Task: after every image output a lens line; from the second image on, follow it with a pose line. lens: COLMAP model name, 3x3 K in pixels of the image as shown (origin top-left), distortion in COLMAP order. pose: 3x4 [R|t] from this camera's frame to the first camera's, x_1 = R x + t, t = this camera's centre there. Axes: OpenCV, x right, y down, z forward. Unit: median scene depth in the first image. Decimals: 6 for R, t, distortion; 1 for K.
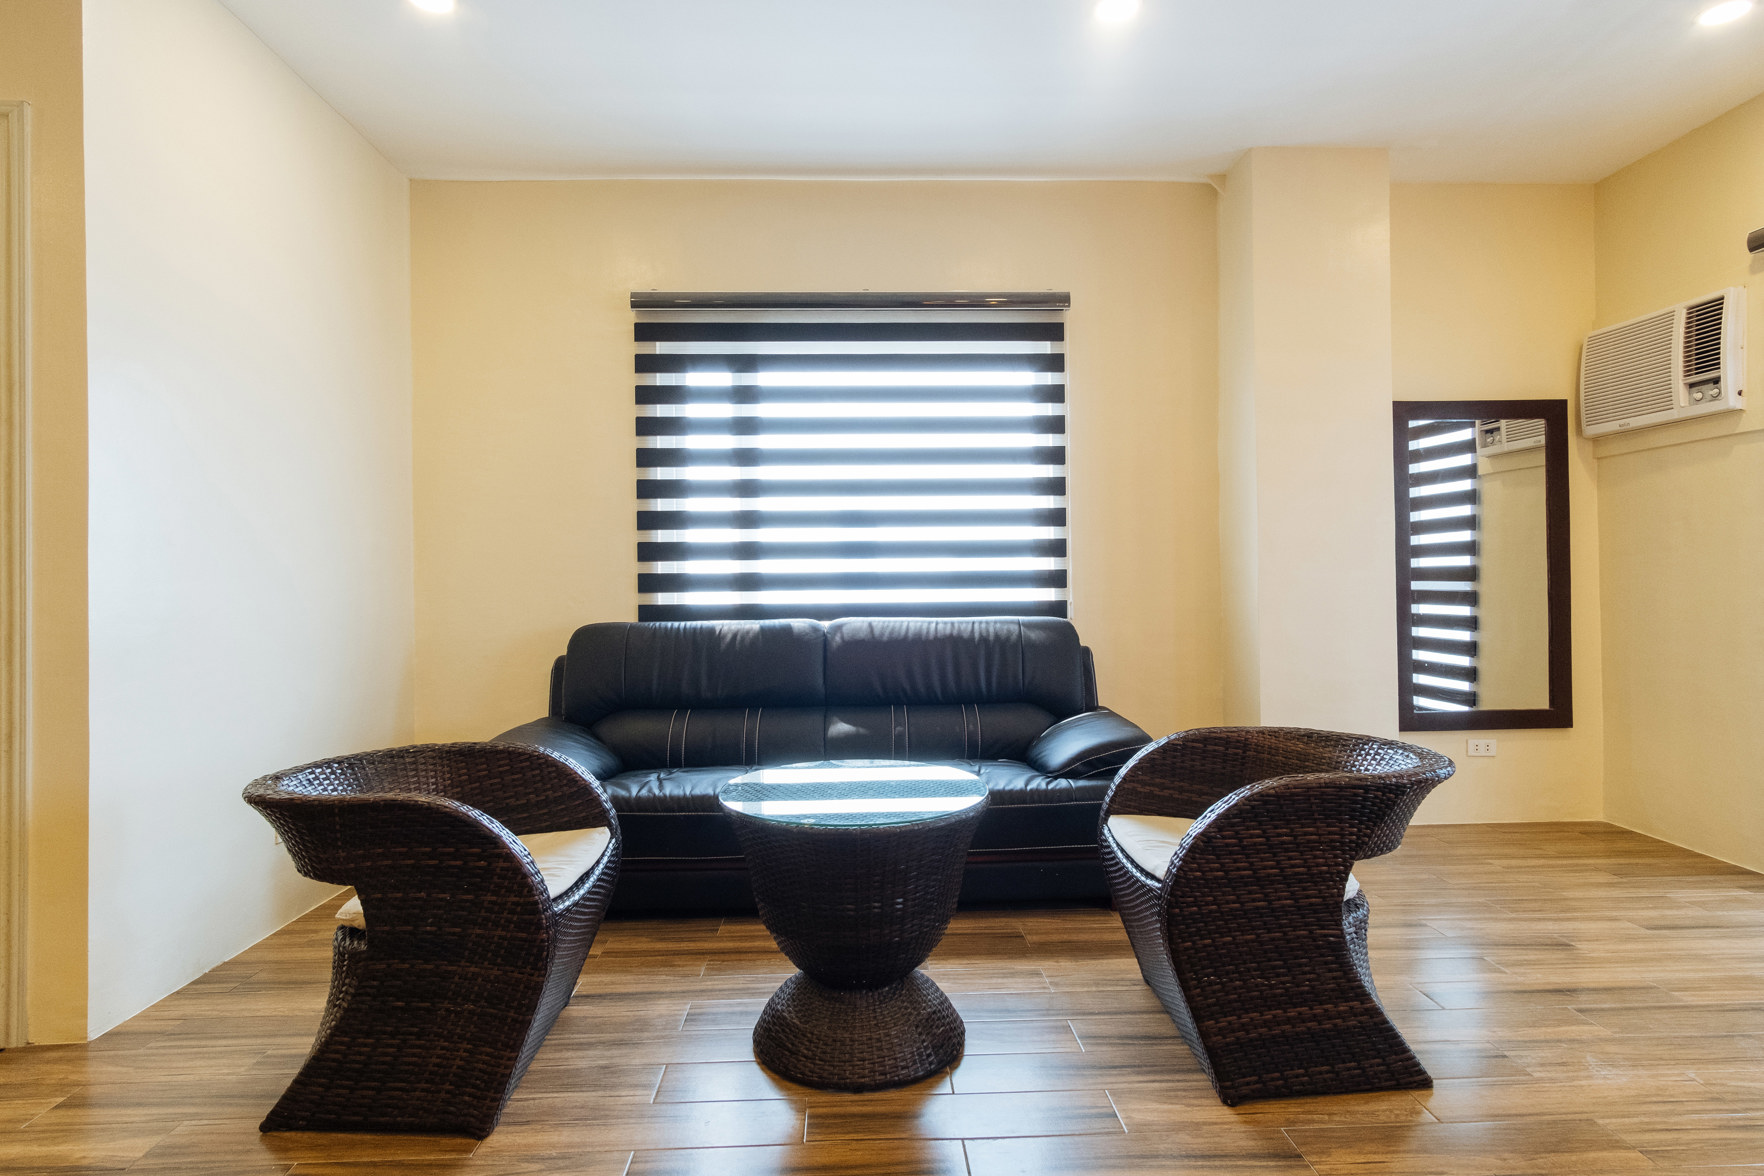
lens RADIAL K [[960.6, 0, 887.7], [0, 960.6, 574.4], [0, 0, 1]] dist [0.002640, 0.002464]
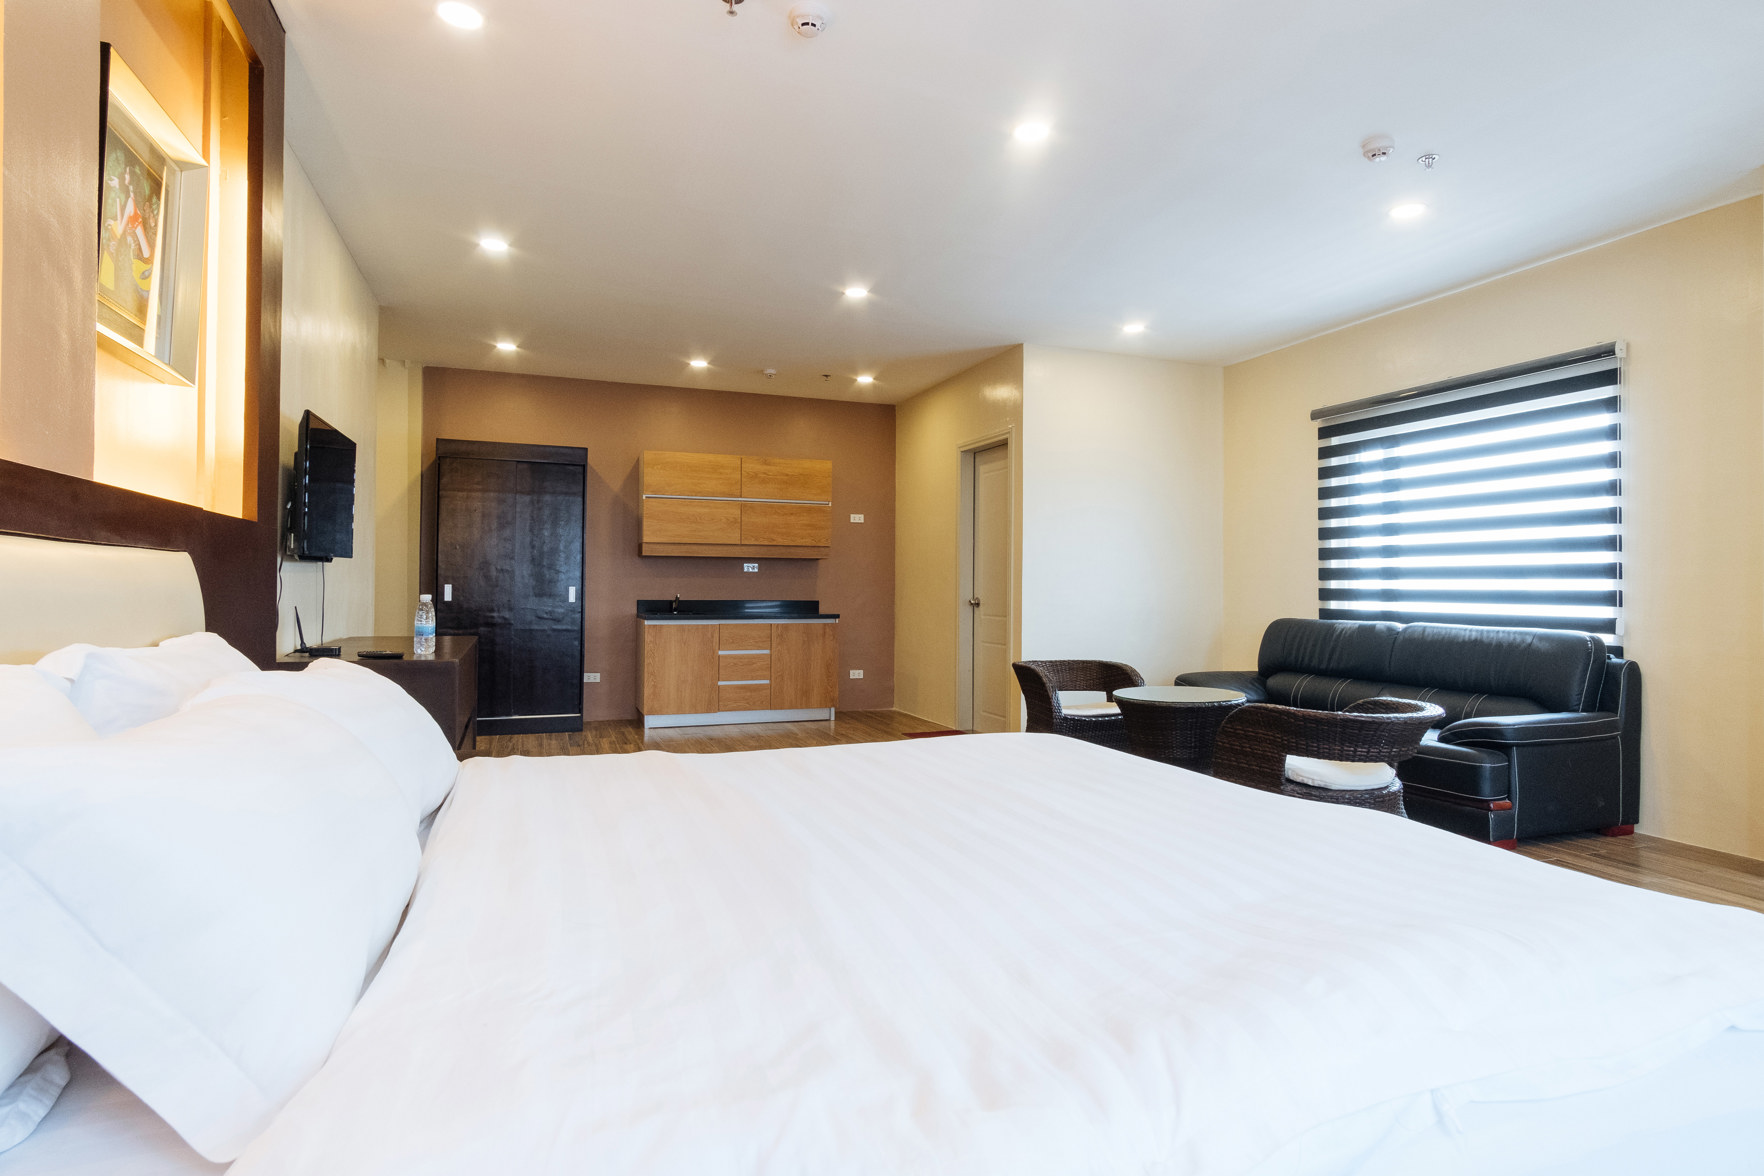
lens RADIAL K [[932.4, 0, 885.5], [0, 932.4, 577.0], [0, 0, 1]] dist [0.005079, 0.003212]
pose [[0.310434, 0.003512, -0.950589, 0.962856], [-0.002422, 0.999993, 0.002904, -0.021917], [0.950592, 0.001401, 0.310440, -0.140033]]
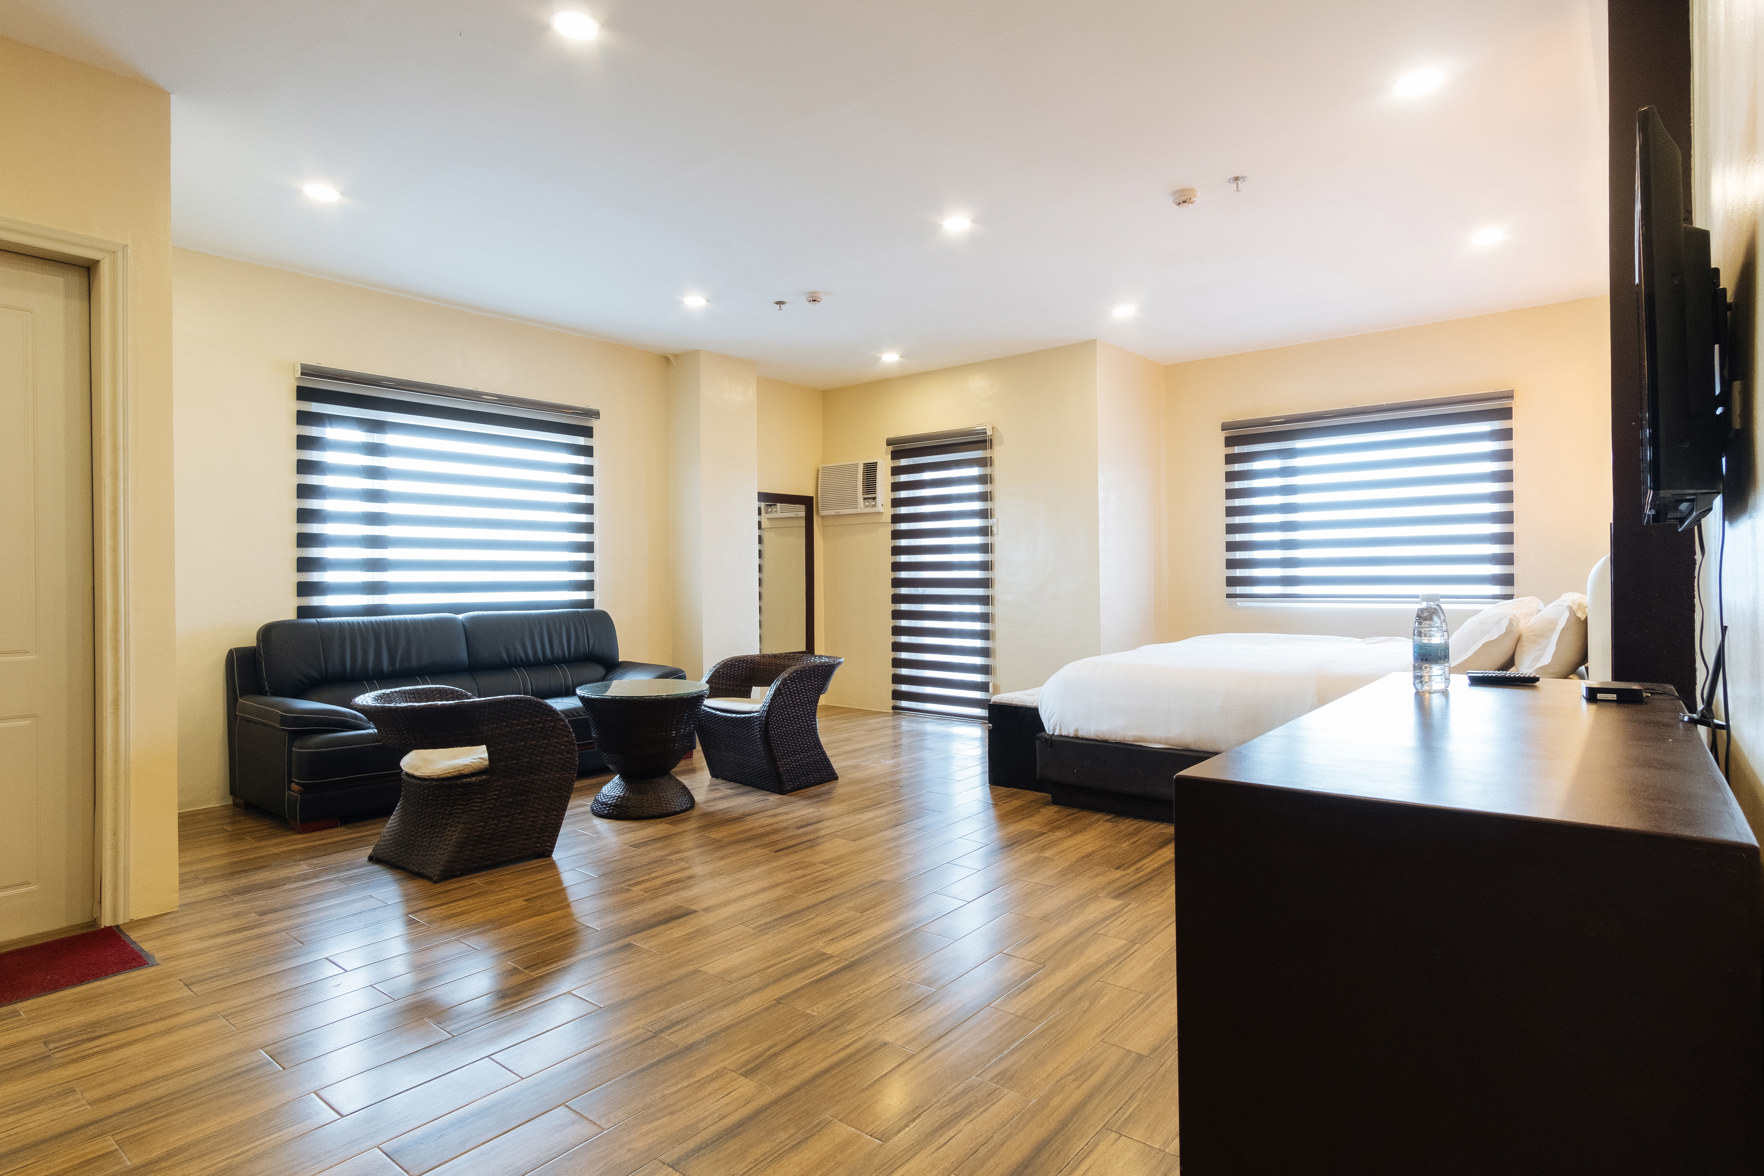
lens RADIAL K [[932.4, 0, 885.5], [0, 932.4, 577.0], [0, 0, 1]] dist [0.005079, 0.003212]
pose [[0.658291, 0.006667, 0.752734, -0.681686], [-0.006415, 0.999974, -0.003247, -0.007929], [-0.752737, -0.002691, 0.658316, -0.410168]]
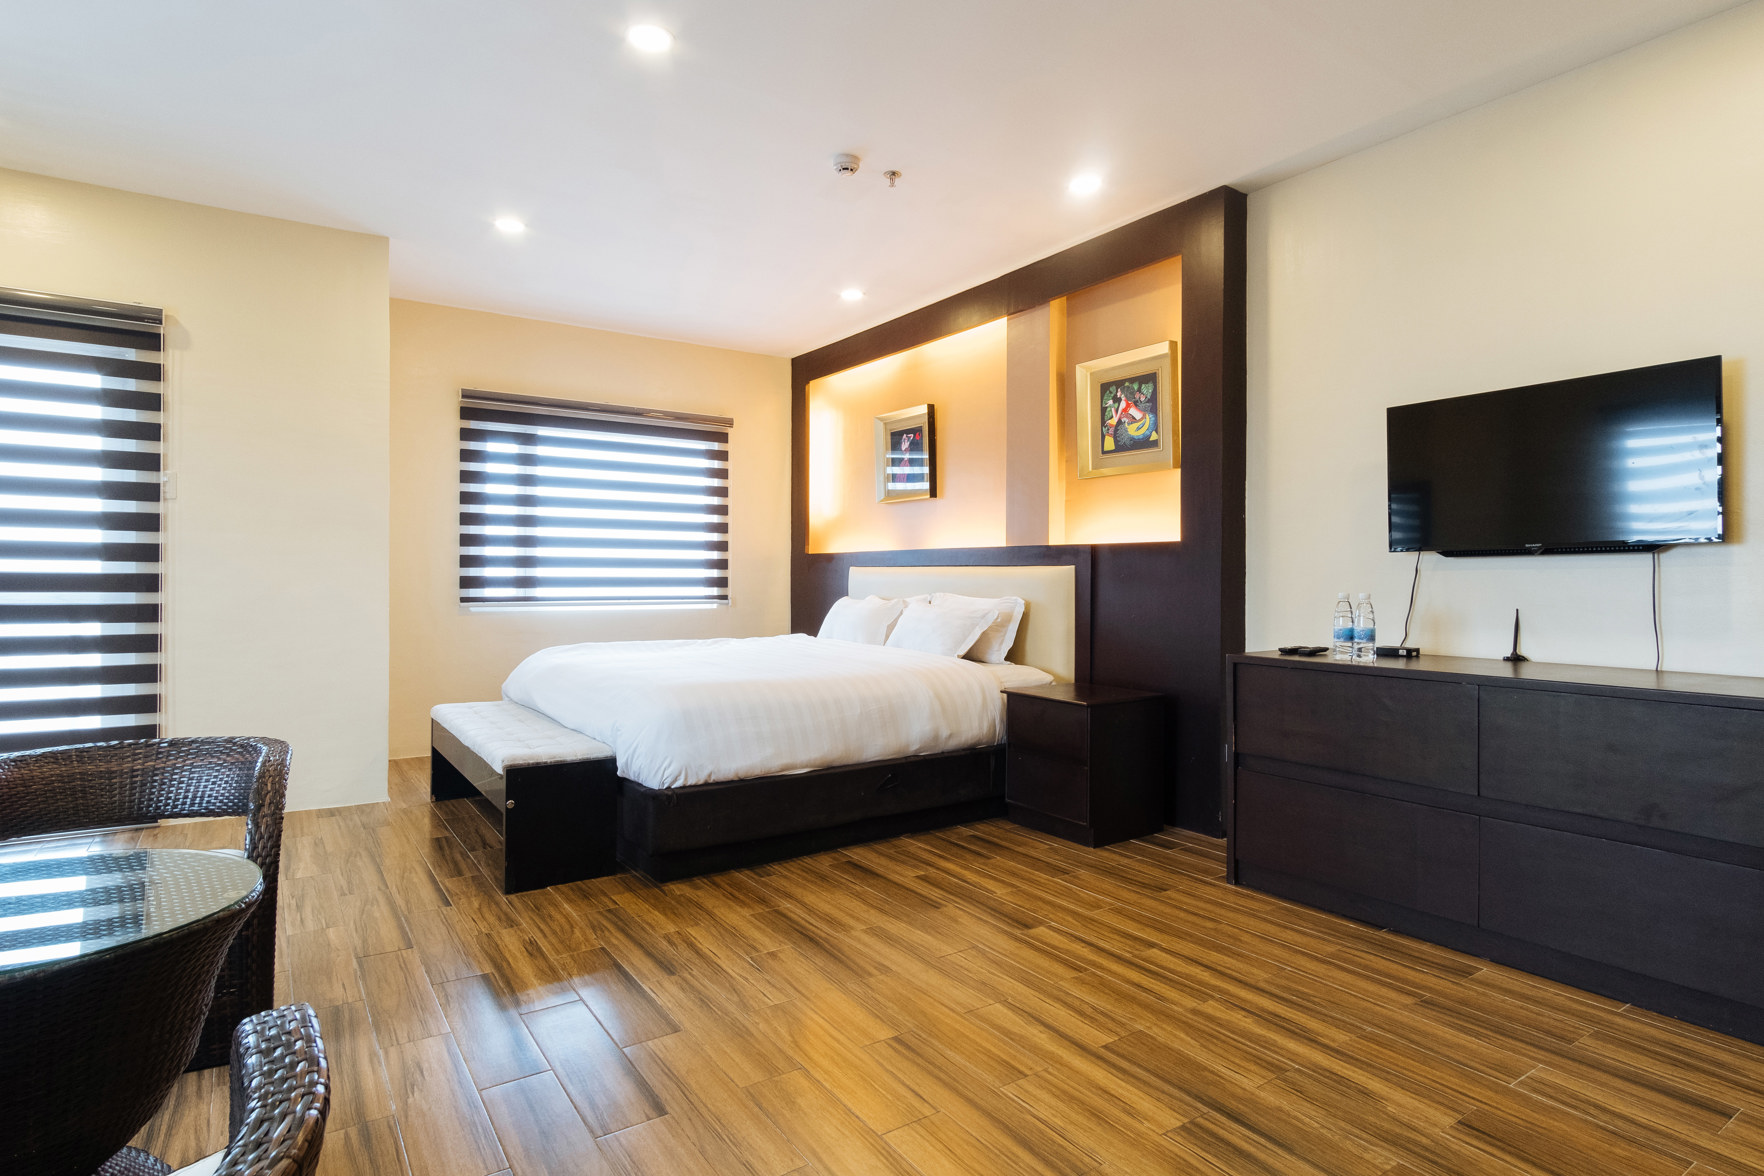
lens RADIAL K [[932.4, 0, 885.5], [0, 932.4, 577.0], [0, 0, 1]] dist [0.005079, 0.003212]
pose [[-0.528352, 0.009553, 0.848972, -0.511087], [-0.007503, 0.999845, -0.015920, 0.000412], [-0.848992, -0.014781, -0.528198, 0.468134]]
